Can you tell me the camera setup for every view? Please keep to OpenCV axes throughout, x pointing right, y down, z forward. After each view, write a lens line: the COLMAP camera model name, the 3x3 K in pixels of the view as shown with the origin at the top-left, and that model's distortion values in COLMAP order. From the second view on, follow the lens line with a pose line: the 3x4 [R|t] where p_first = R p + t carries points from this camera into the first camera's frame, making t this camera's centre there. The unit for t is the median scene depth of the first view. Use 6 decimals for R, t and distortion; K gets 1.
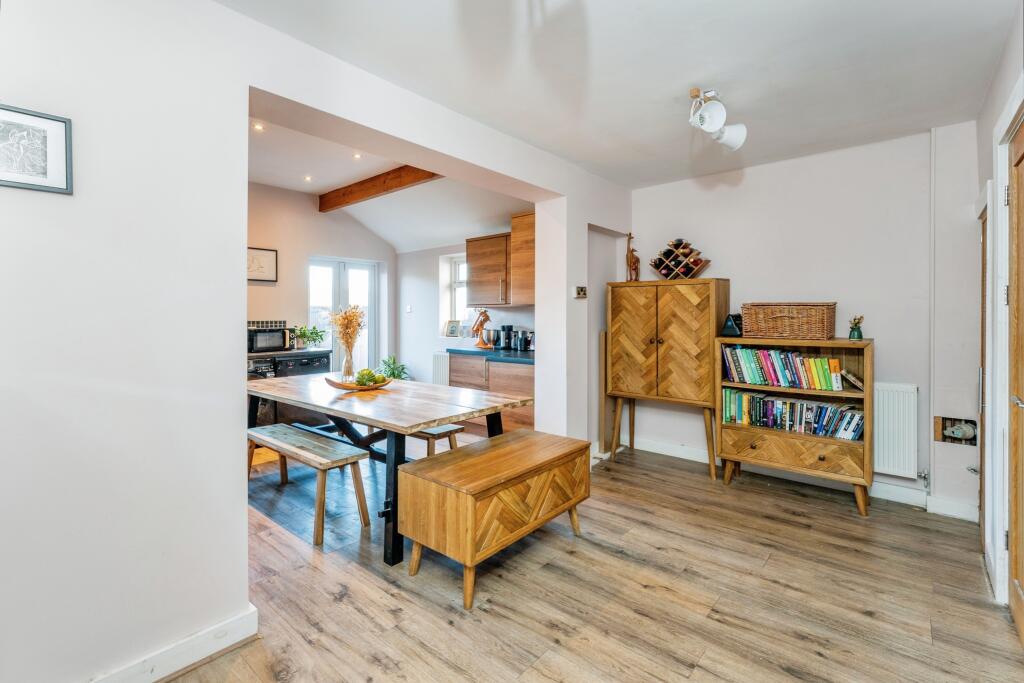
lens RADIAL K [[463.7, 0, 512.5], [0, 463.7, 315.3], [0, 0, 1]] dist [-0.000821, -0.000103]
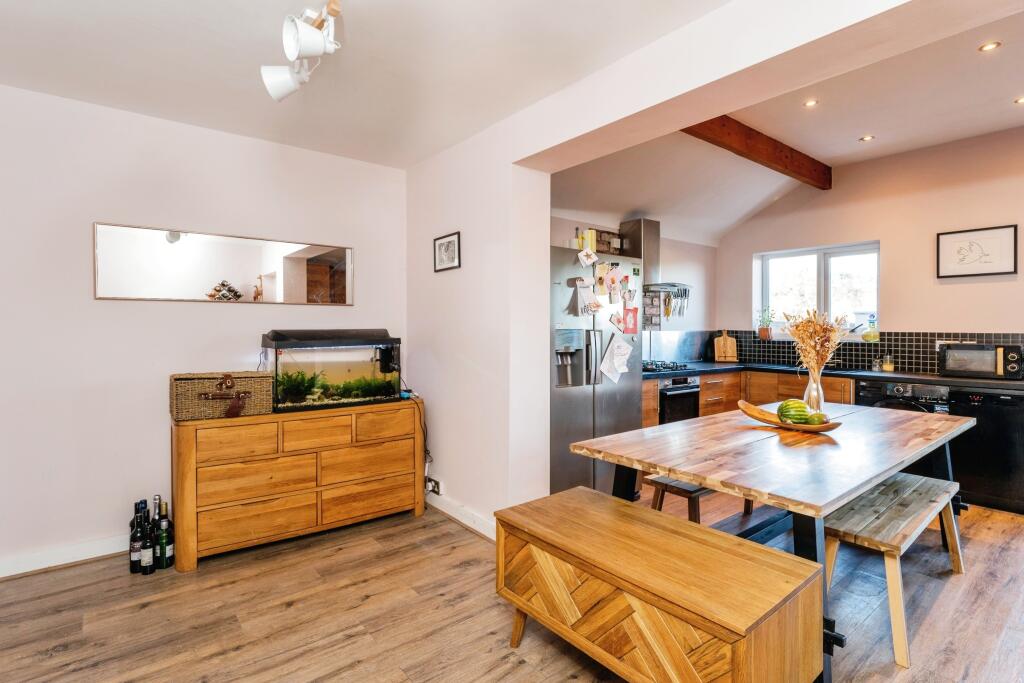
lens RADIAL K [[502.2, 0, 507.5], [0, 502.2, 334.7], [0, 0, 1]] dist [0.004395, 0.000759]
pose [[-0.190230, 0.016372, -0.981603, 0.332268], [0.001062, 0.999864, 0.016471, 0.000826], [0.981739, 0.002091, -0.190222, 0.449167]]
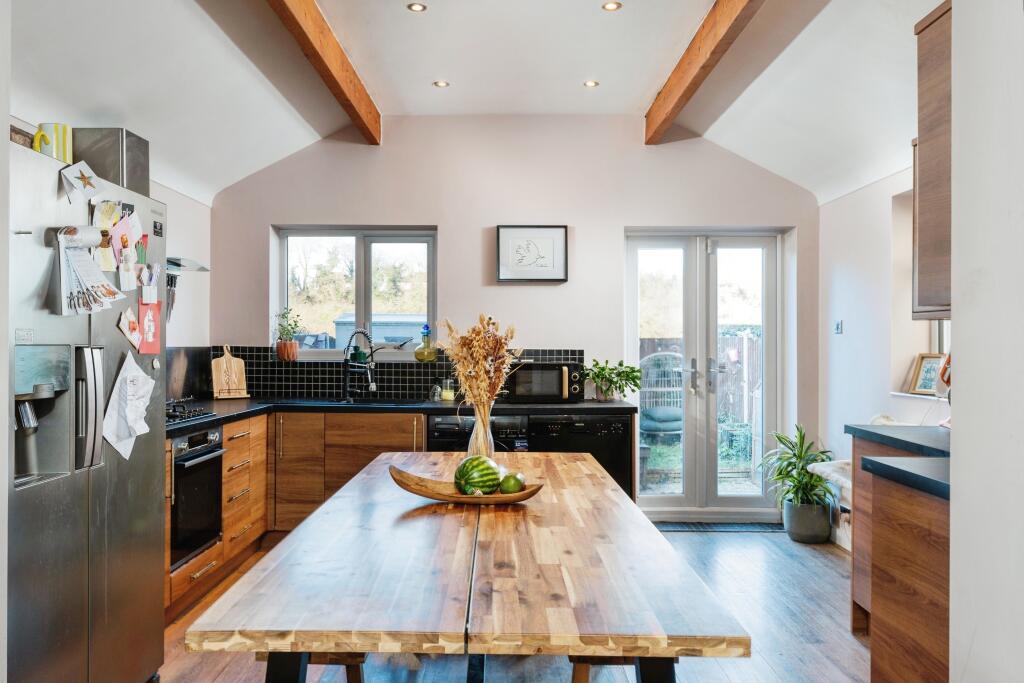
lens RADIAL K [[771.0, 0, 475.5], [0, 771.0, 347.4], [0, 0, 1]] dist [0.000129, -0.001037]
pose [[0.627450, 0.008789, -0.778607, 0.164258], [-0.003886, 0.999959, 0.008156, 0.001685], [0.778647, -0.002092, 0.627458, 0.329092]]
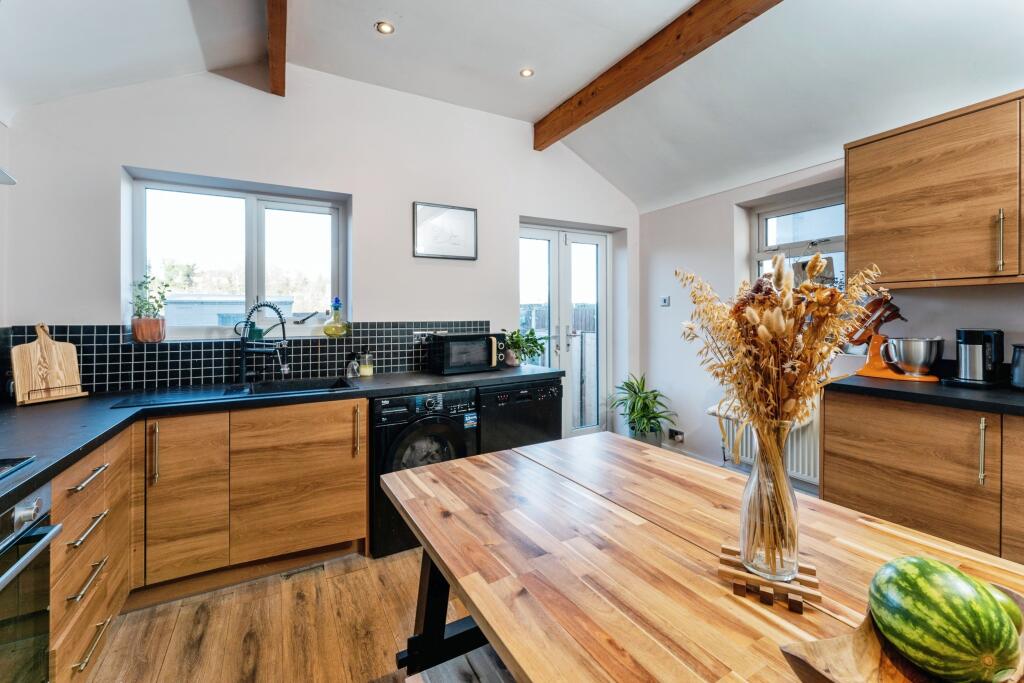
lens RADIAL K [[428.1, 0, 512.0], [0, 428.1, 313.3], [0, 0, 1]] dist [-0.000581, 0.000003]
pose [[0.940066, -0.009472, -0.340860, -0.271493], [0.009313, 0.999954, -0.002103, 0.002682], [0.340865, -0.001197, 0.940112, 0.481529]]
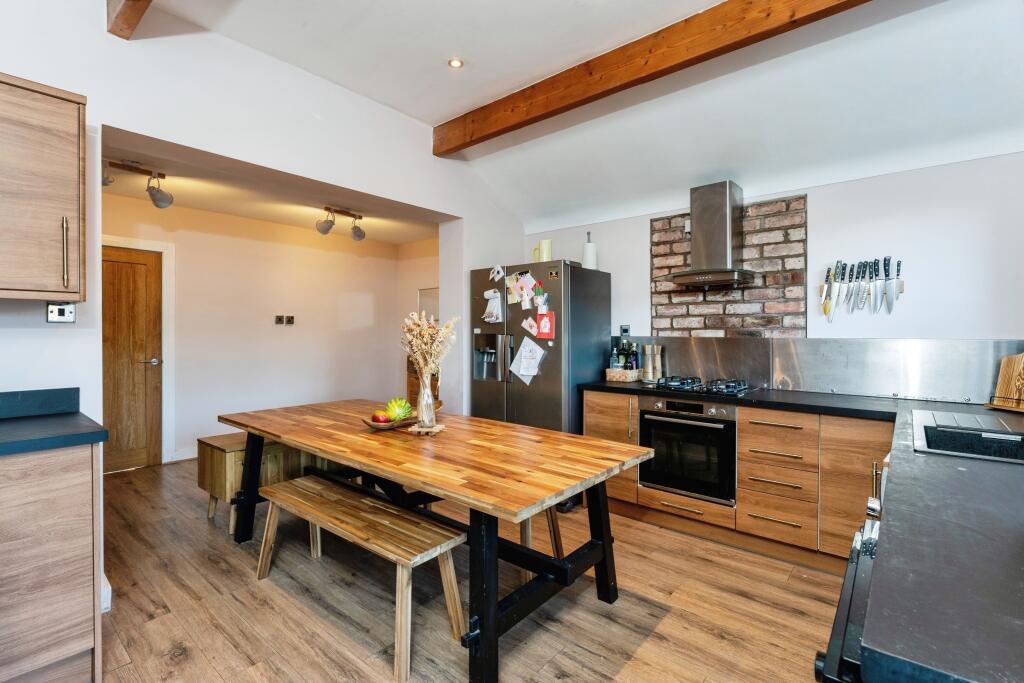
lens RADIAL K [[470.1, 0, 490.9], [0, 470.1, 336.2], [0, 0, 1]] dist [0.000863, 0.000060]
pose [[-0.999898, -0.001717, 0.014197, -0.310139], [-0.001631, 0.999980, 0.006054, 0.004682], [-0.014208, 0.006031, -0.999881, 1.131765]]
